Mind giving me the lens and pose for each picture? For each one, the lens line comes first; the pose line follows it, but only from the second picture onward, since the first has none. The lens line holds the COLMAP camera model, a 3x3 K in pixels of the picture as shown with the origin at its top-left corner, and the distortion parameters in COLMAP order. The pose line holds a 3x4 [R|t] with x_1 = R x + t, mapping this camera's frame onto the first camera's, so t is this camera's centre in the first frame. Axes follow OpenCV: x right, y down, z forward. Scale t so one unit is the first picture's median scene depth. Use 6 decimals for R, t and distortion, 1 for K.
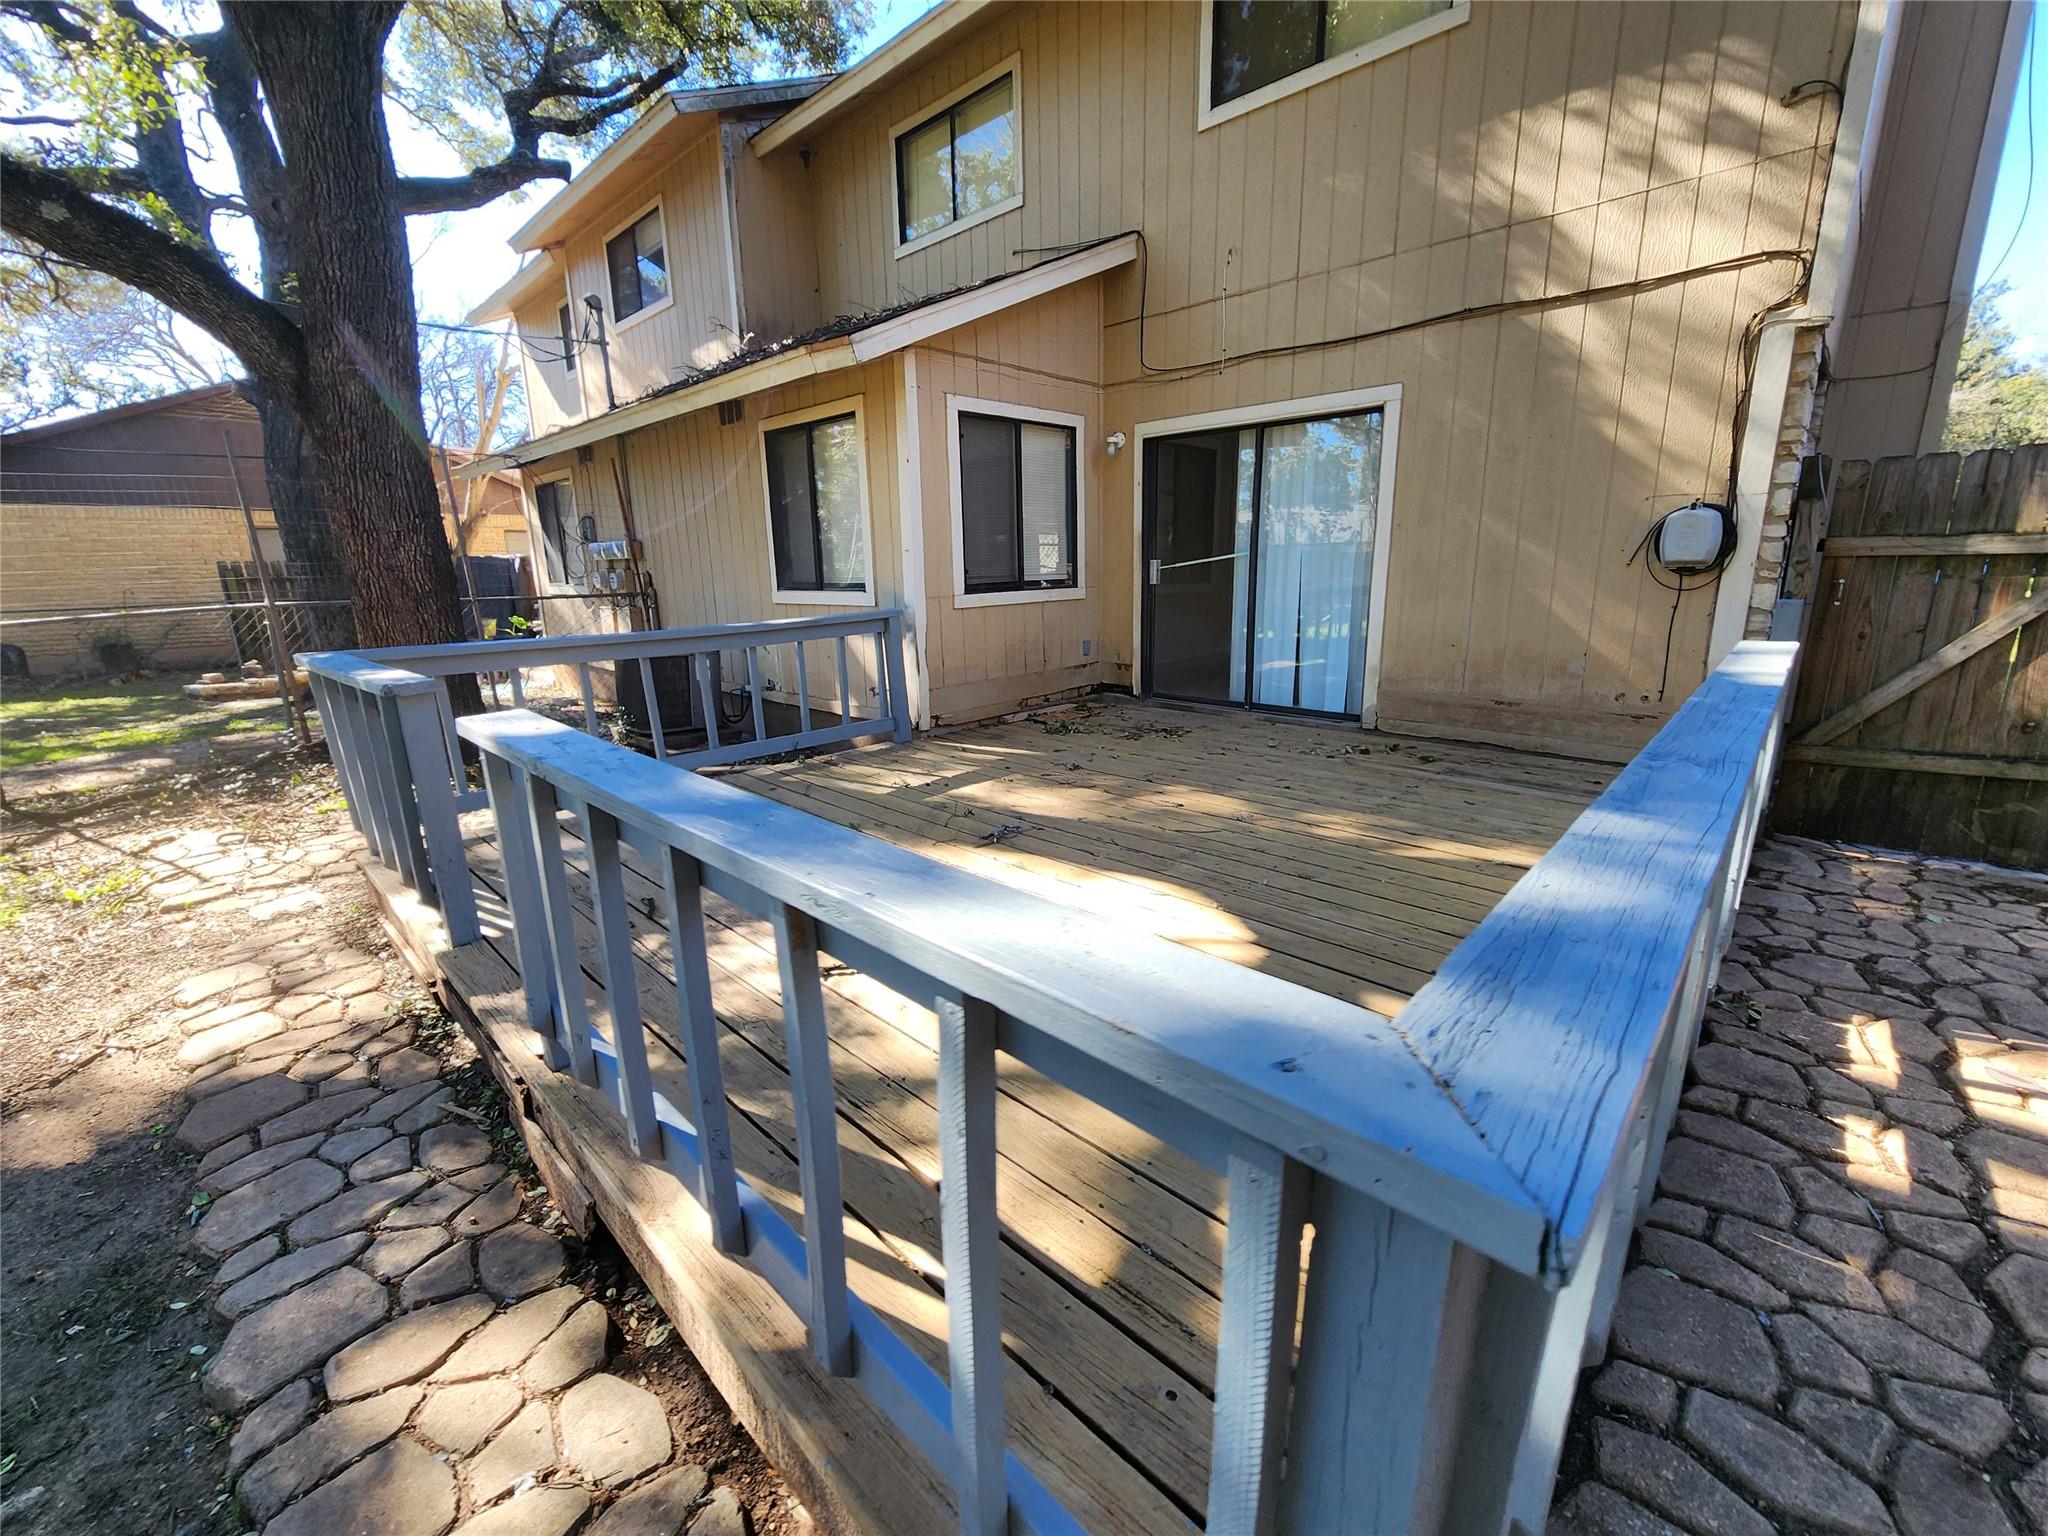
lens RADIAL K [[843.8, 0, 1024.0], [0, 843.8, 768.0], [0, 0, 1]] dist [-0.002981, -0.000456]
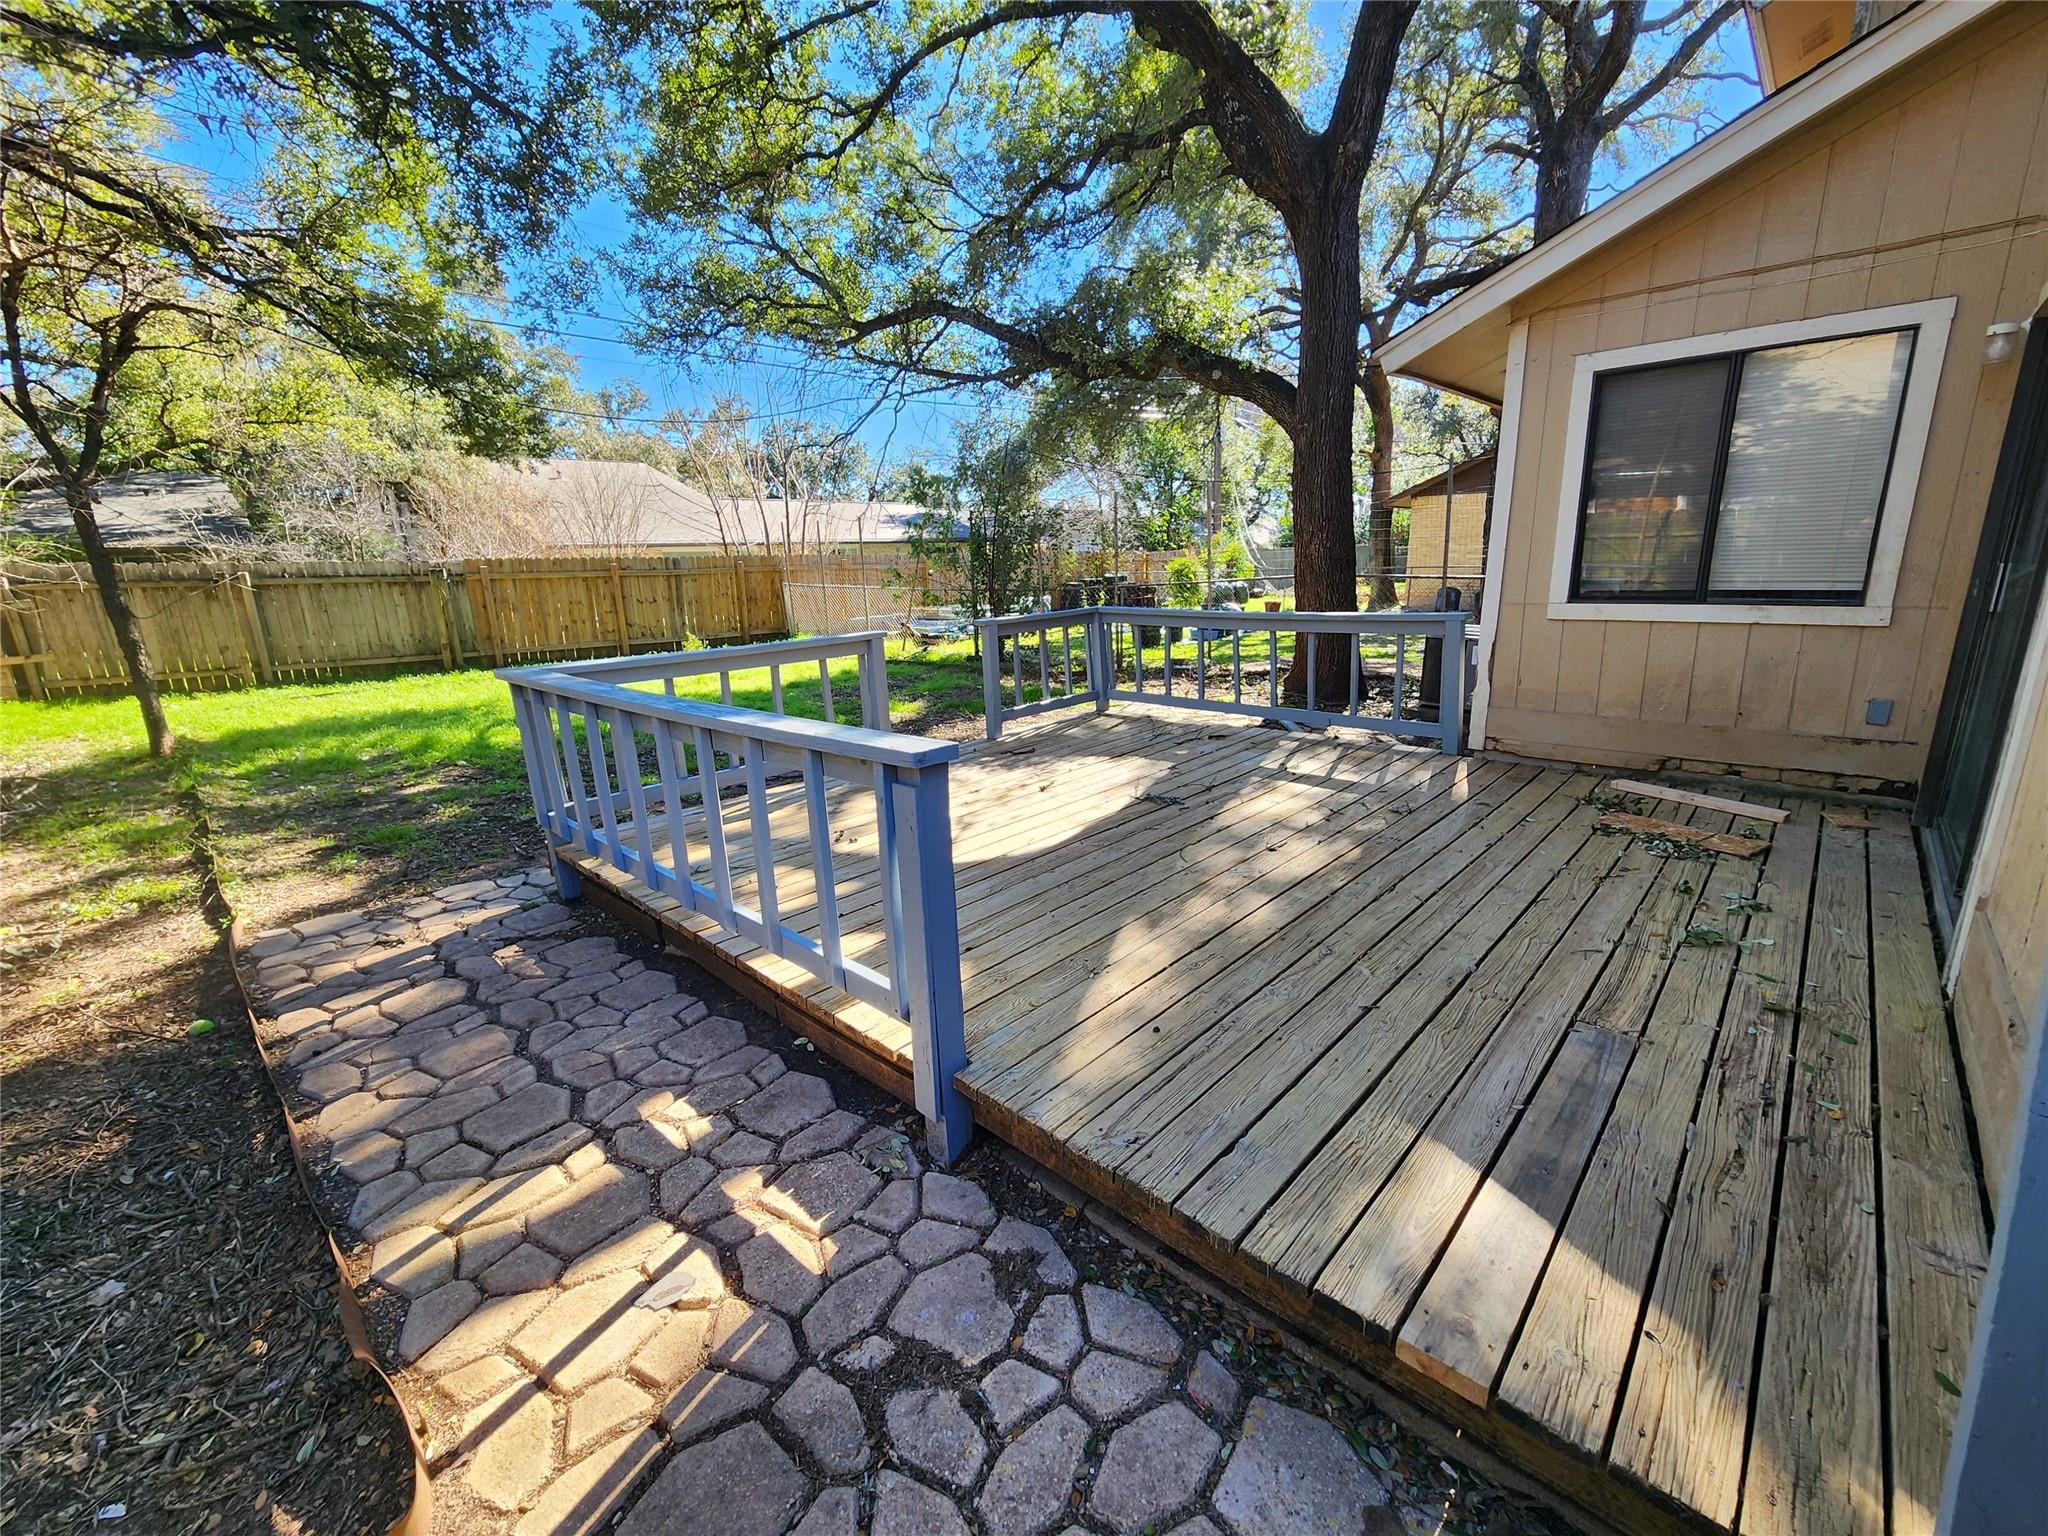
lens RADIAL K [[843.8, 0, 1024.0], [0, 843.8, 768.0], [0, 0, 1]] dist [-0.002981, -0.000456]
pose [[-0.005912, 0.266675, -0.963768, 1.153985], [-0.214674, 0.940976, 0.261685, -0.242269], [0.976668, 0.208443, 0.051685, 0.751618]]
